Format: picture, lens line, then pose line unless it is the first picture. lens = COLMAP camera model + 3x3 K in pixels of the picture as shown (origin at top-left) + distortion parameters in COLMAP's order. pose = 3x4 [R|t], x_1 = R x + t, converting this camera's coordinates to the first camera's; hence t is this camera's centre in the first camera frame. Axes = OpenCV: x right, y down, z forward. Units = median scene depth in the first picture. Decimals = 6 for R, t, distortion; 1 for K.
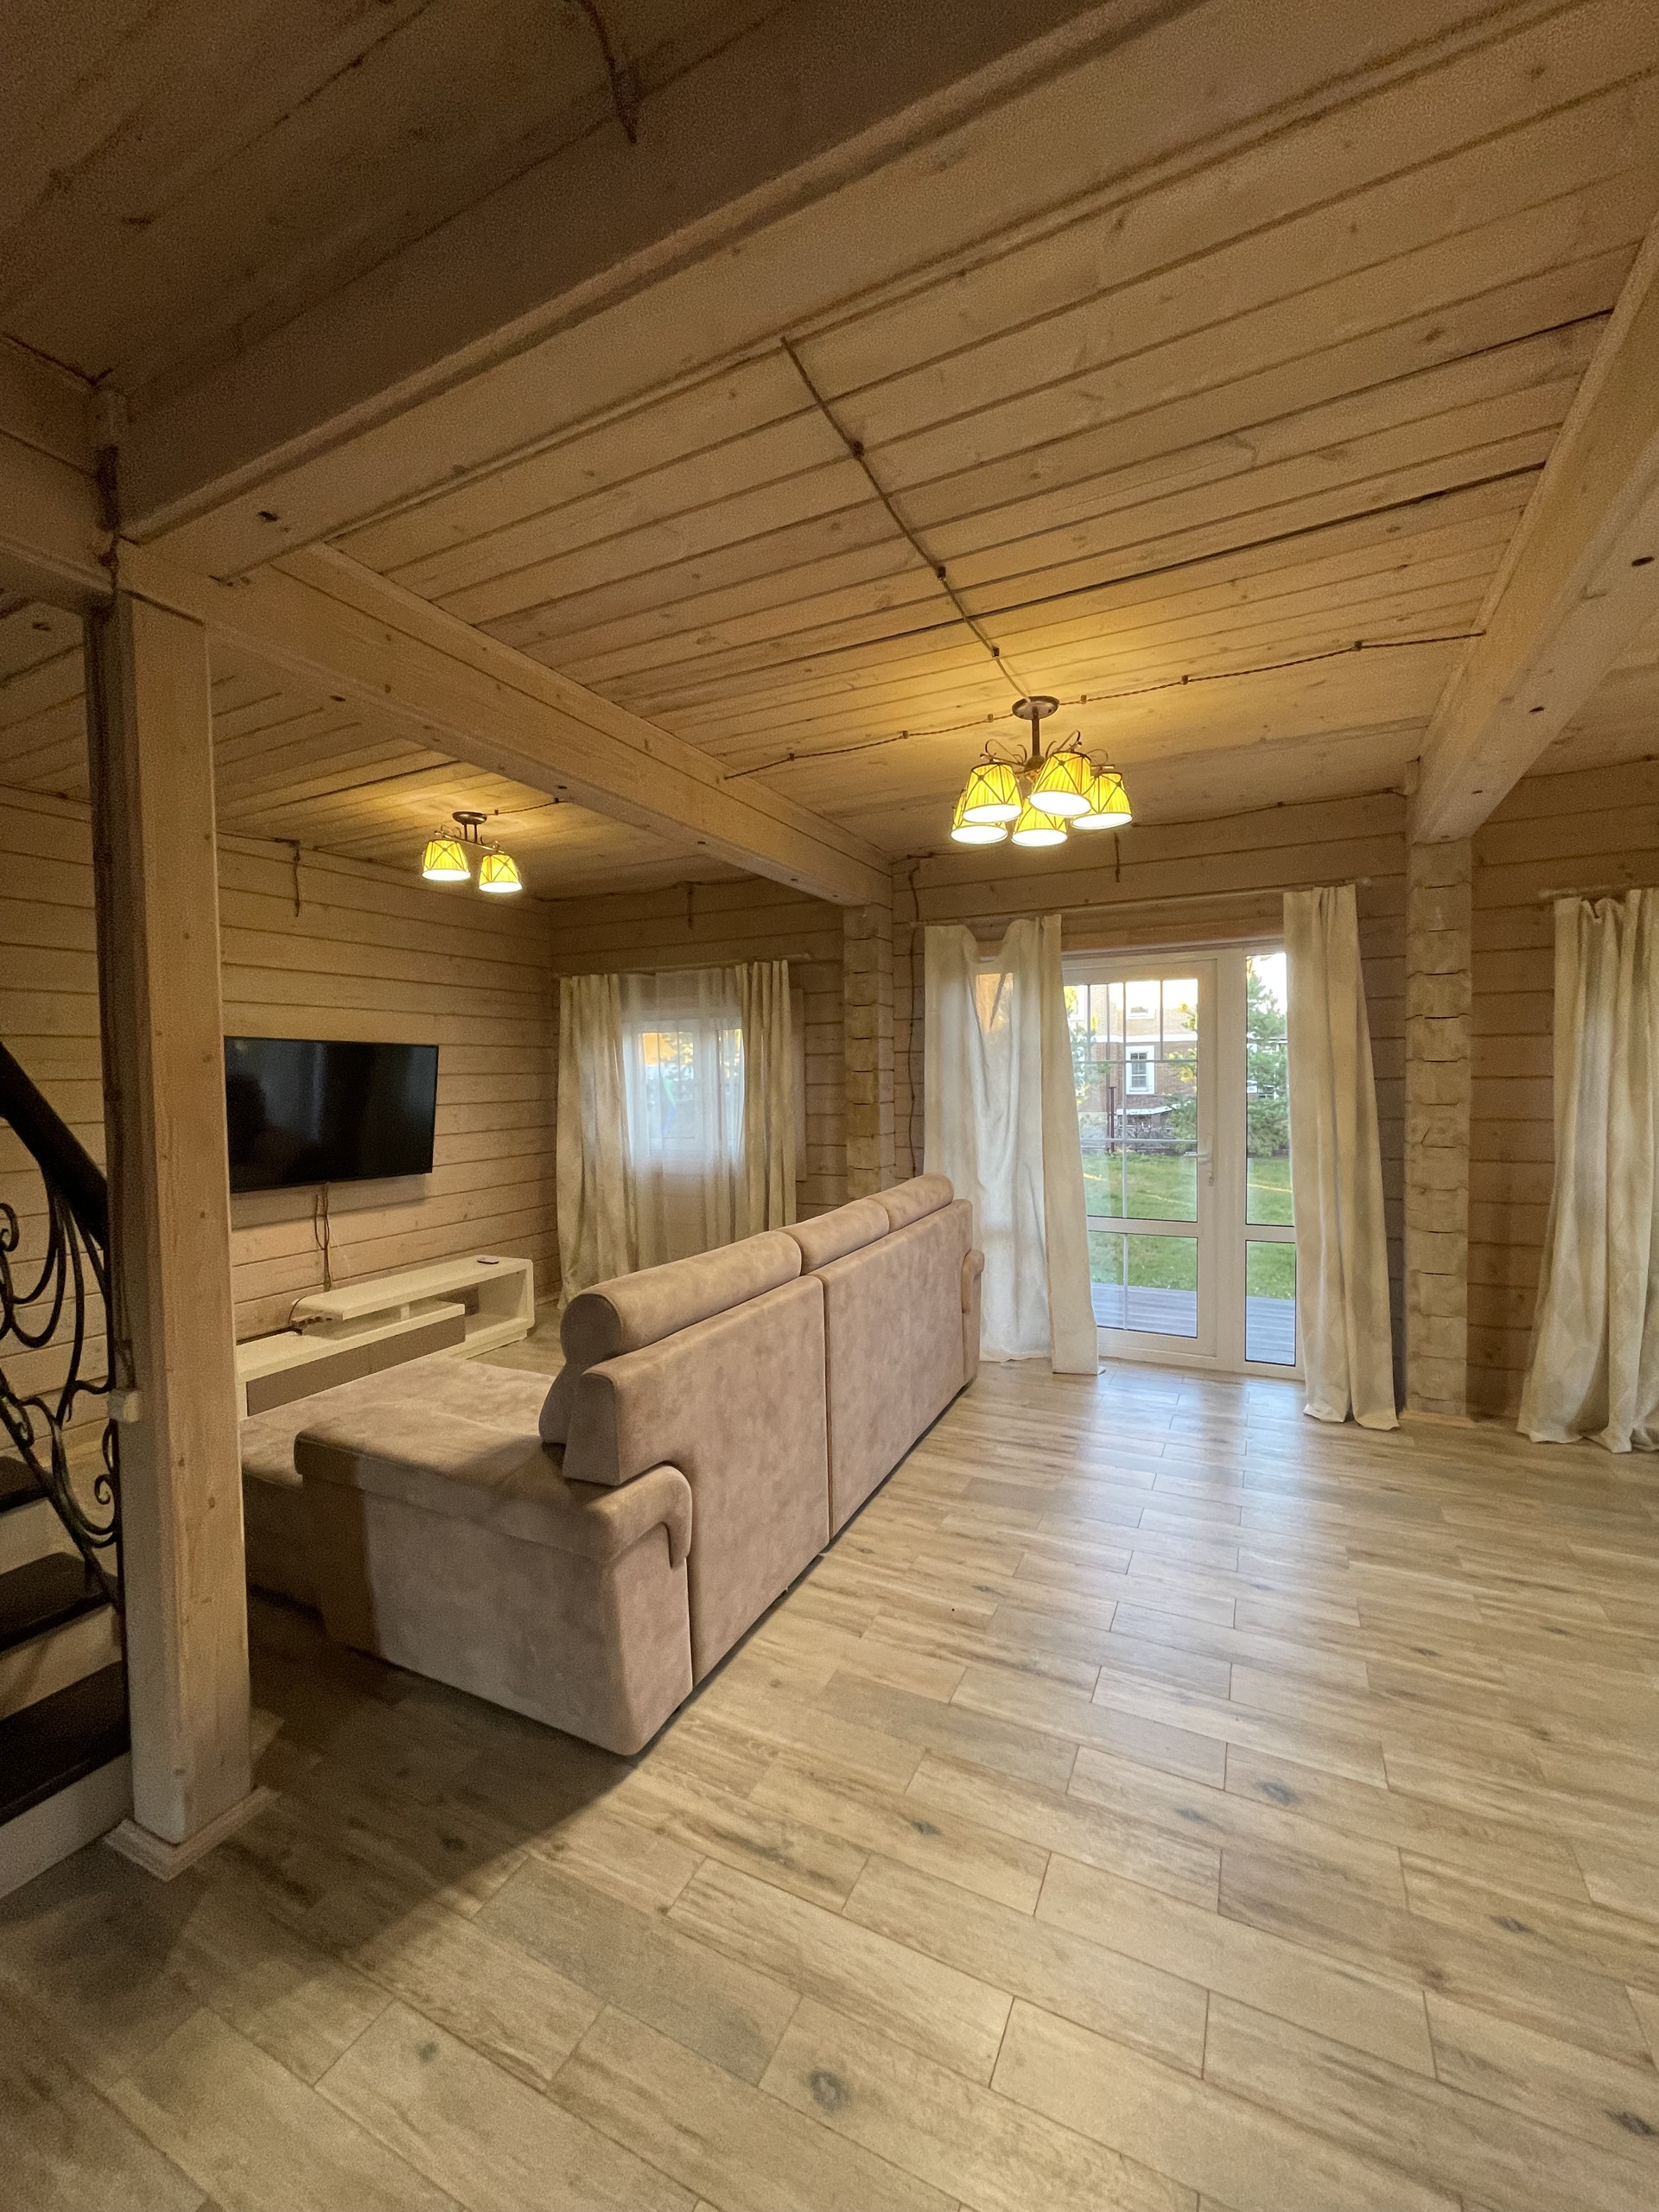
lens RADIAL K [[889.8, 0, 820.5], [0, 889.8, 1103.1], [0, 0, 1]] dist [-0.003161, 0.000949]
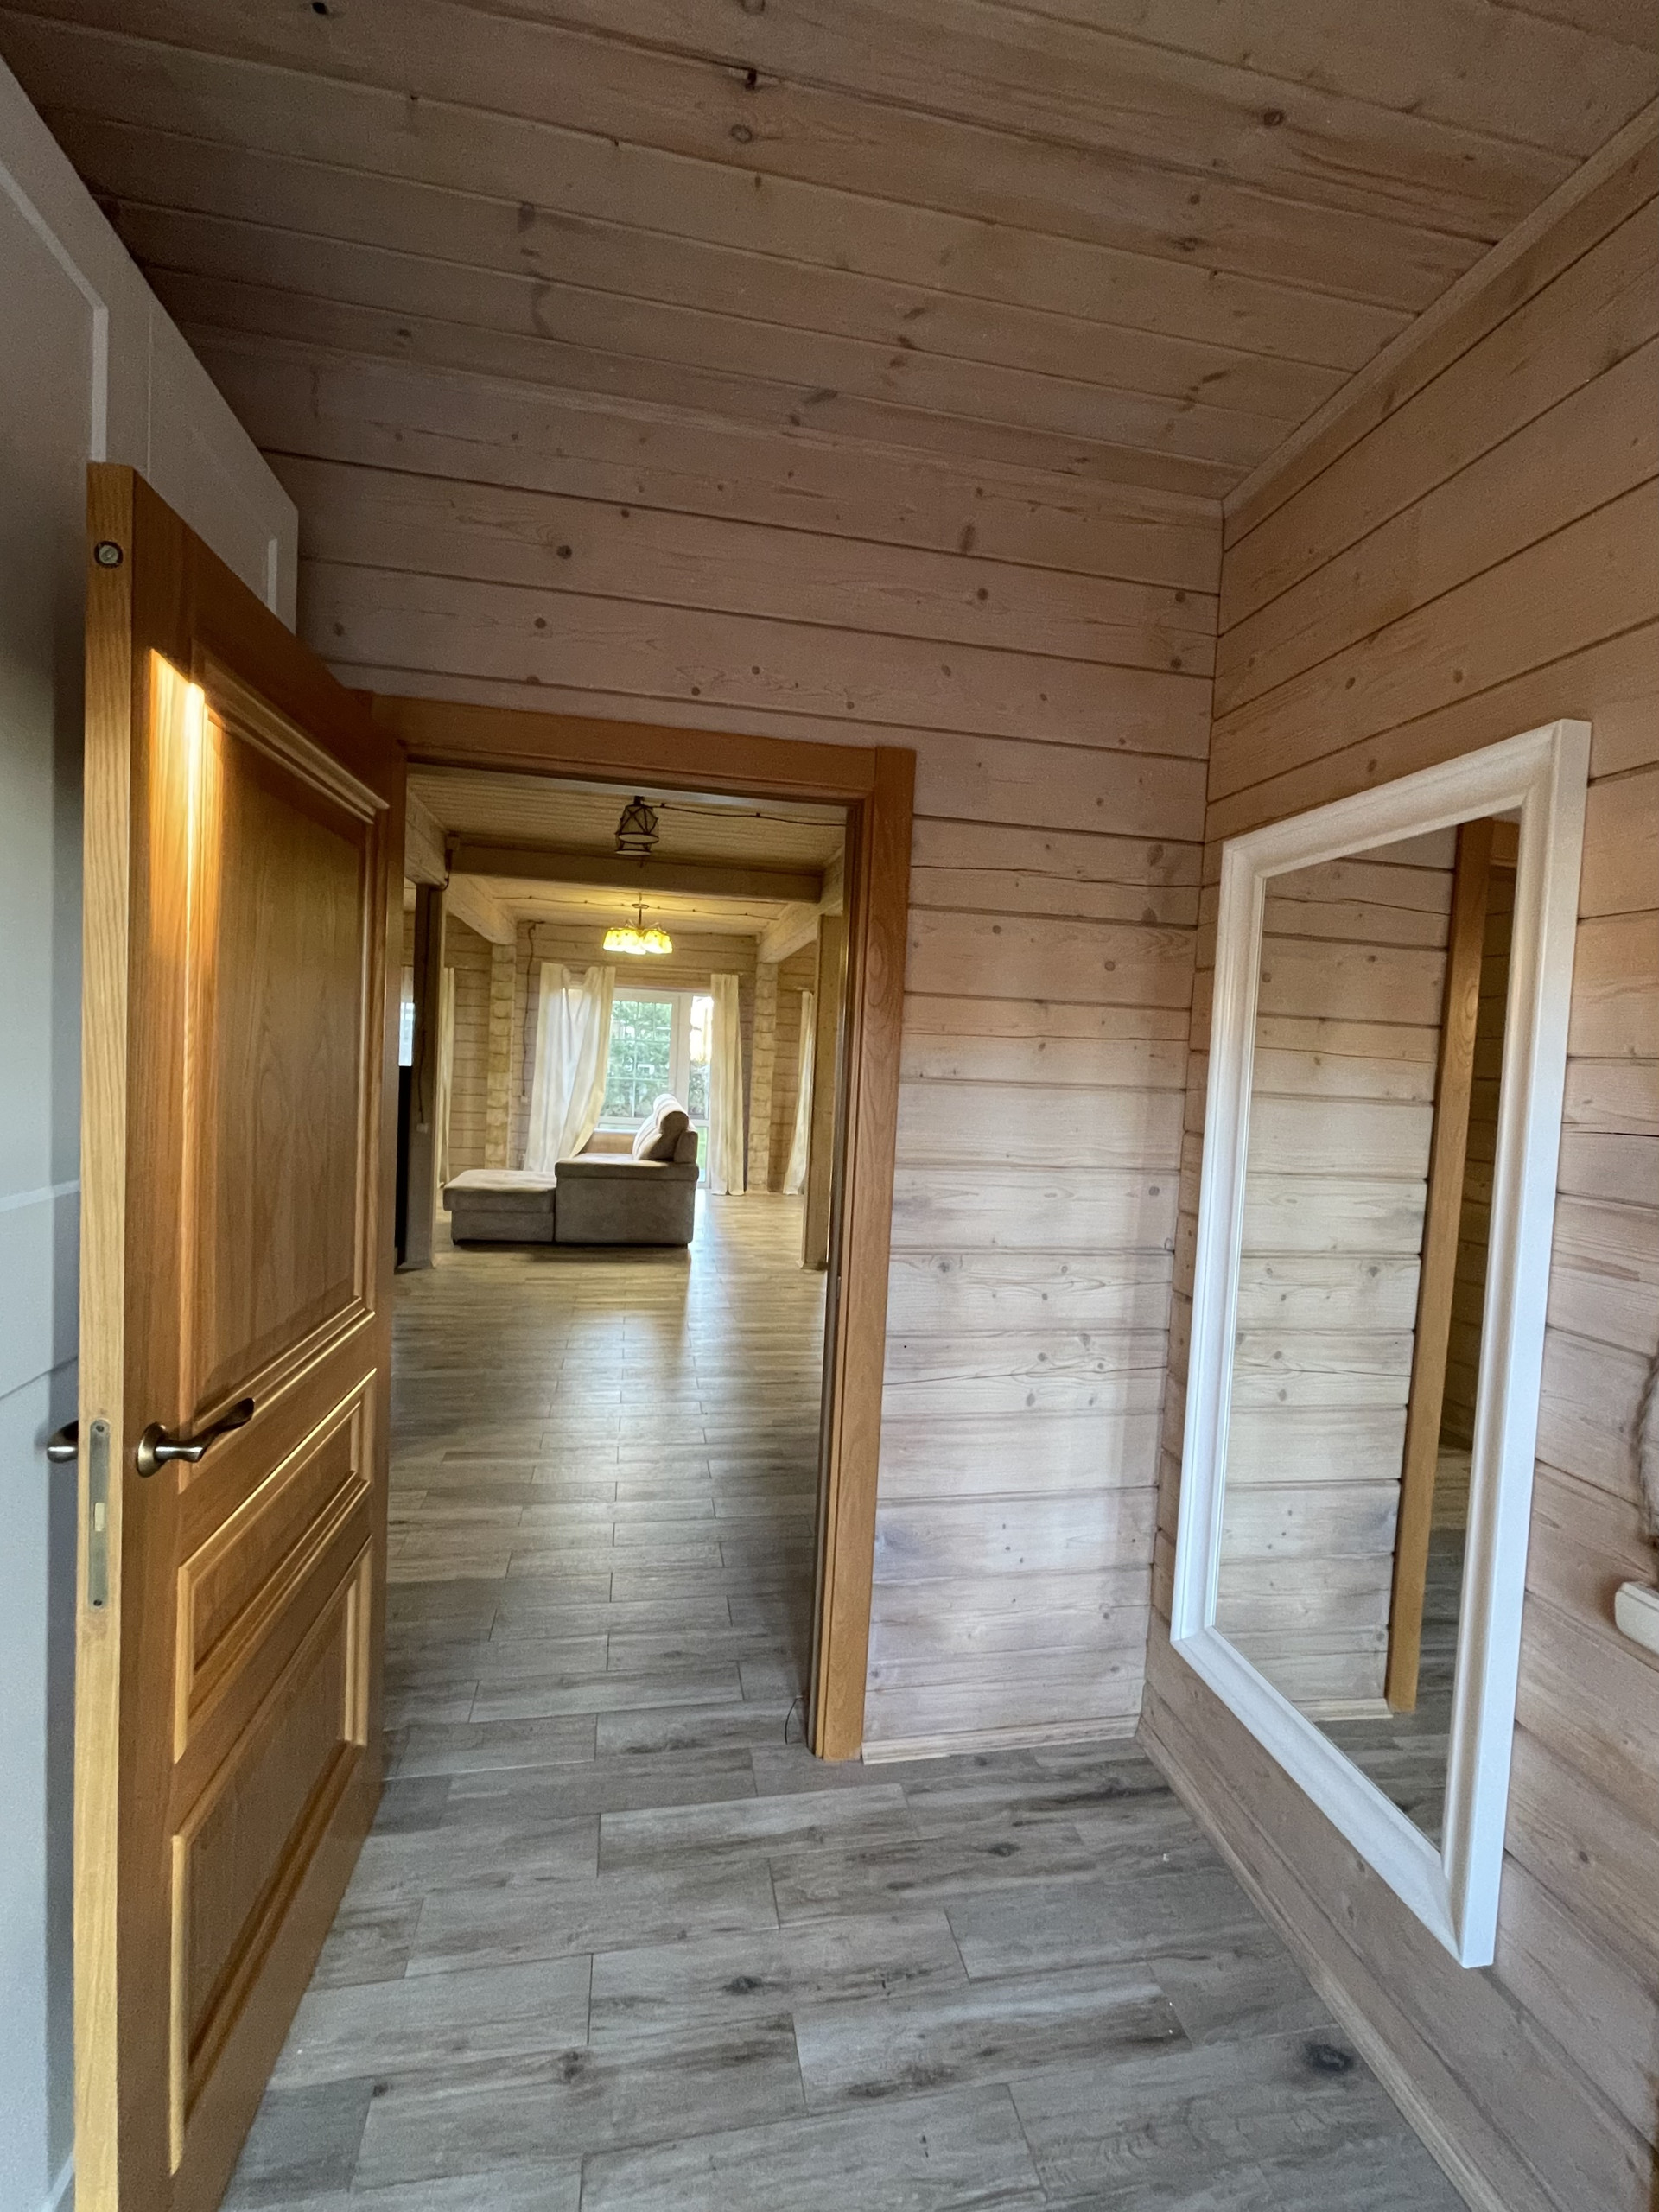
lens RADIAL K [[889.8, 0, 840.5], [0, 889.8, 1111.2], [0, 0, 1]] dist [-0.003161, 0.000949]
pose [[0.794133, 0.024228, 0.607261, -0.688376], [-0.043577, 0.998903, 0.017133, 0.078210], [-0.606180, -0.040068, 0.794318, -1.193586]]
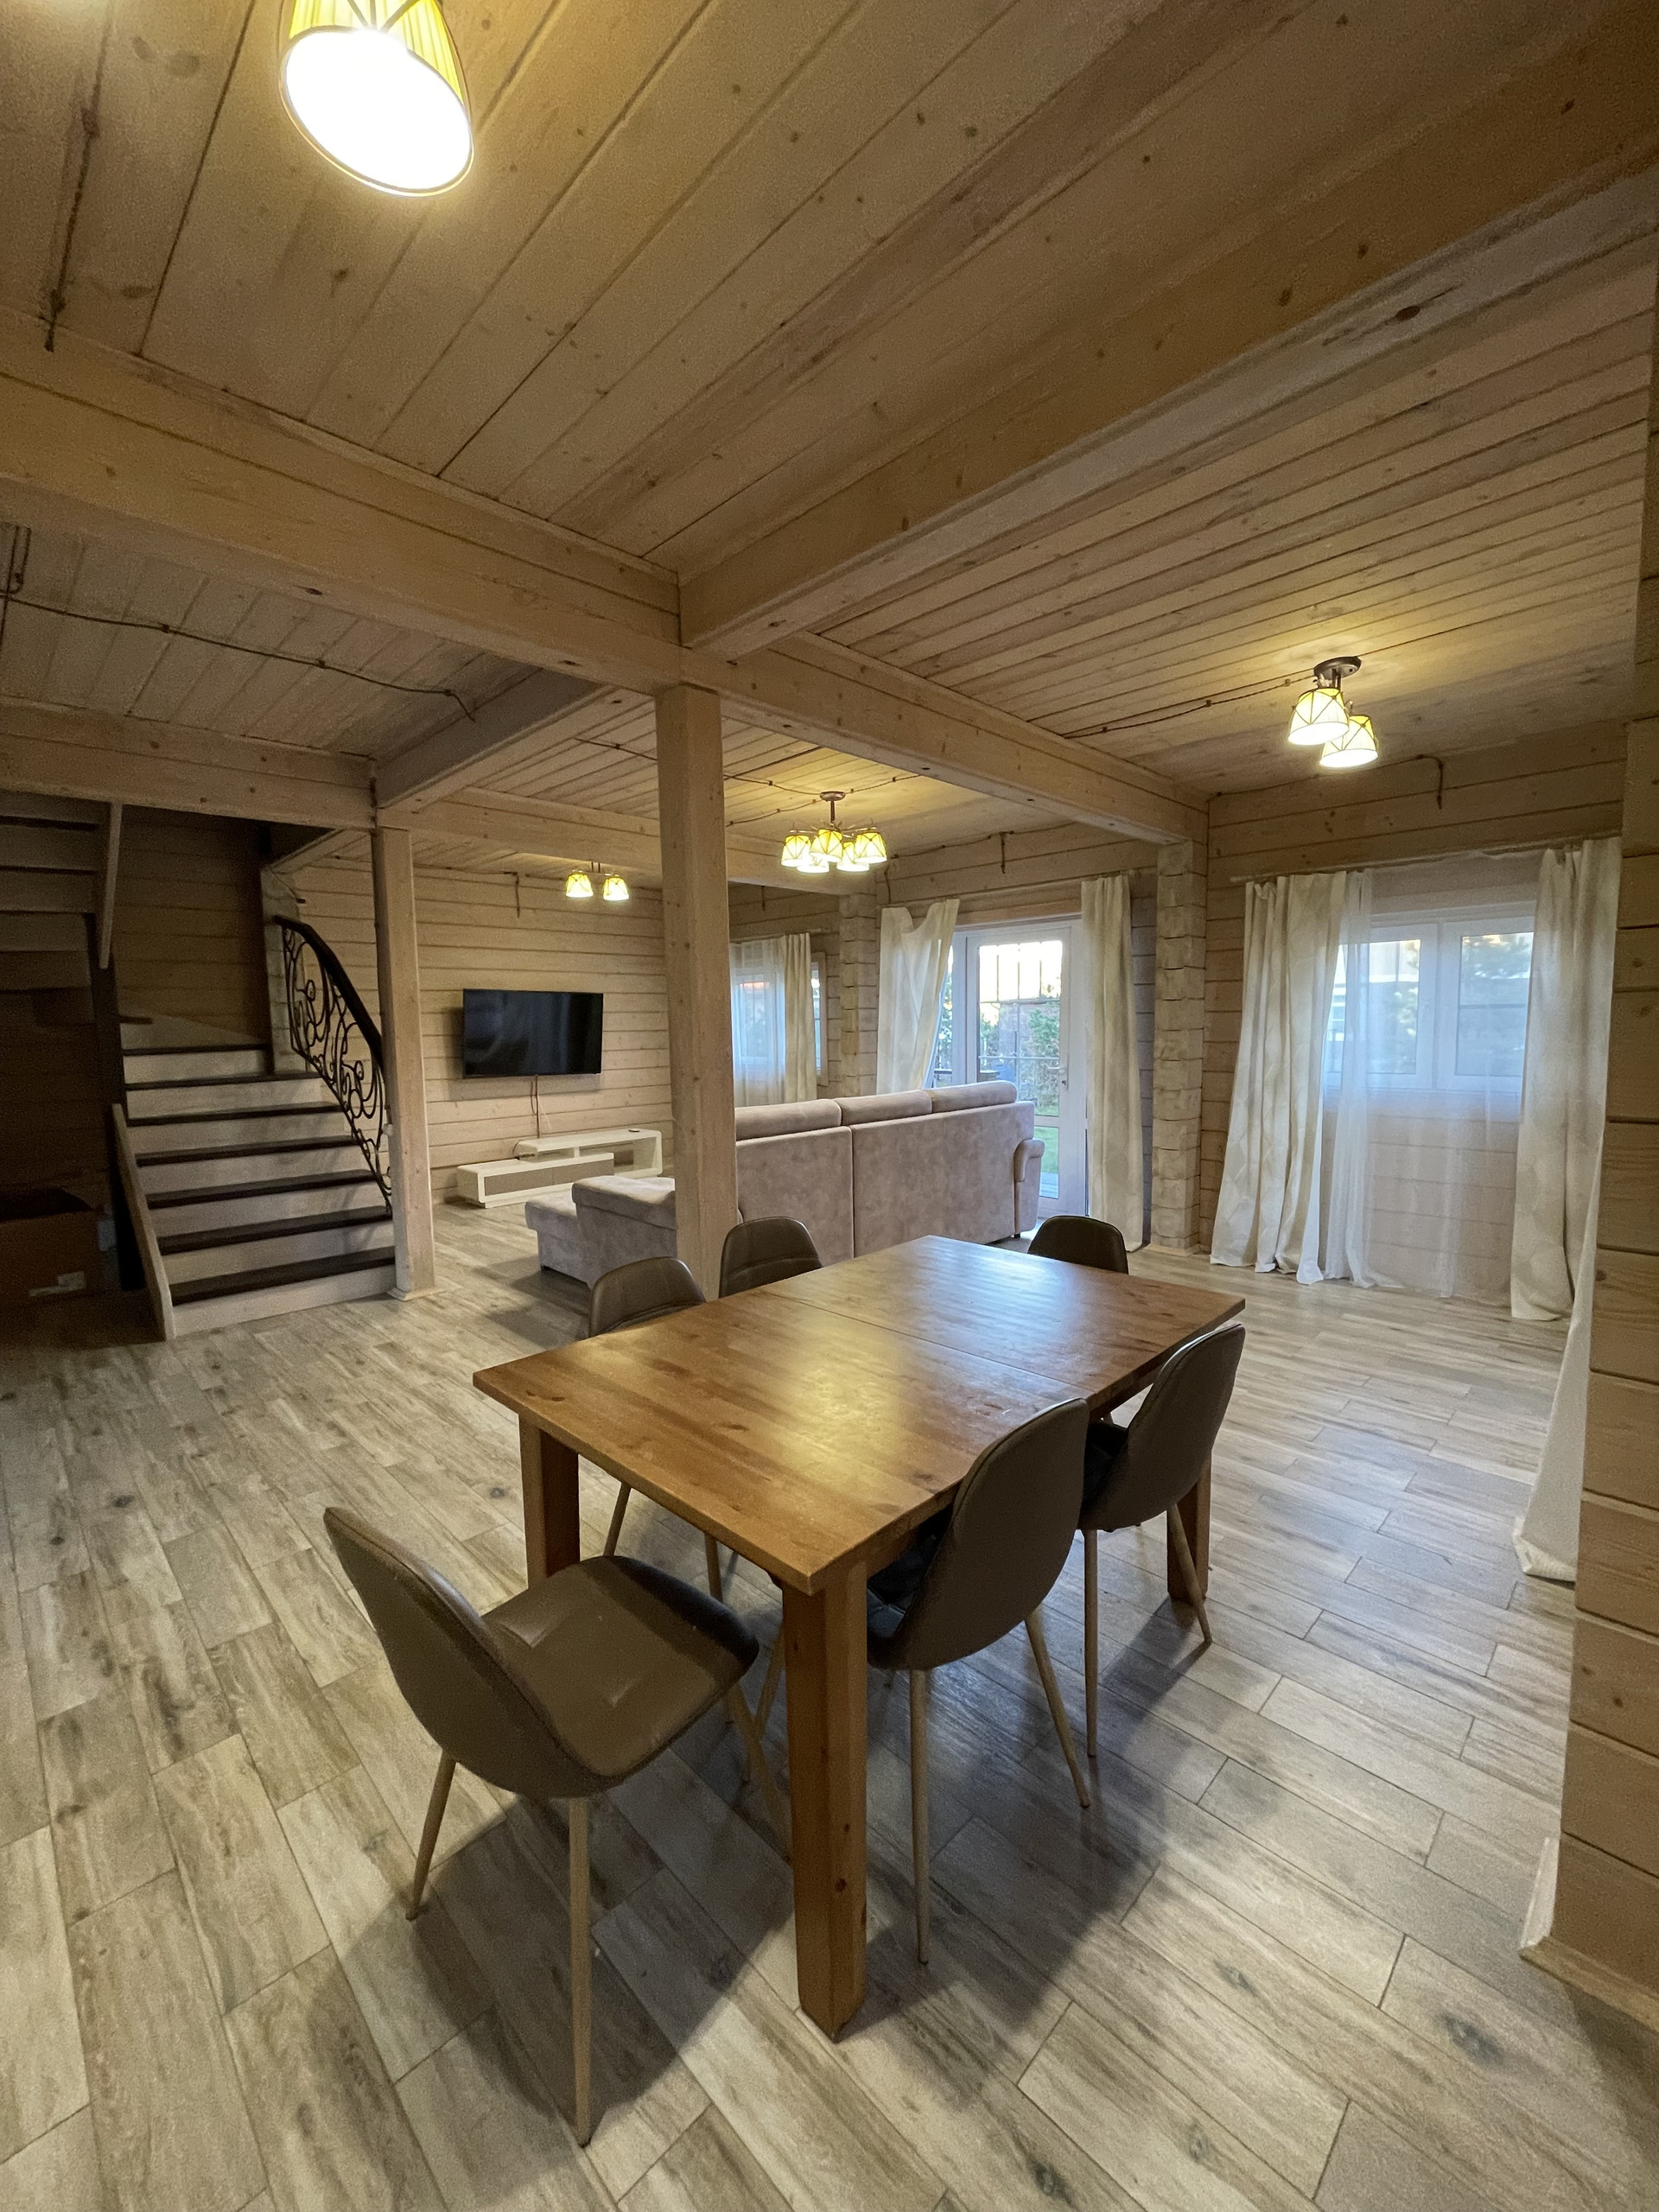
lens RADIAL K [[889.8, 0, 822.2], [0, 889.8, 1103.4], [0, 0, 1]] dist [-0.003161, 0.000949]
pose [[0.946877, 0.032747, -0.319926, 0.655890], [-0.011913, 0.997691, 0.066865, 0.030545], [0.321376, -0.059501, 0.945080, -0.557527]]
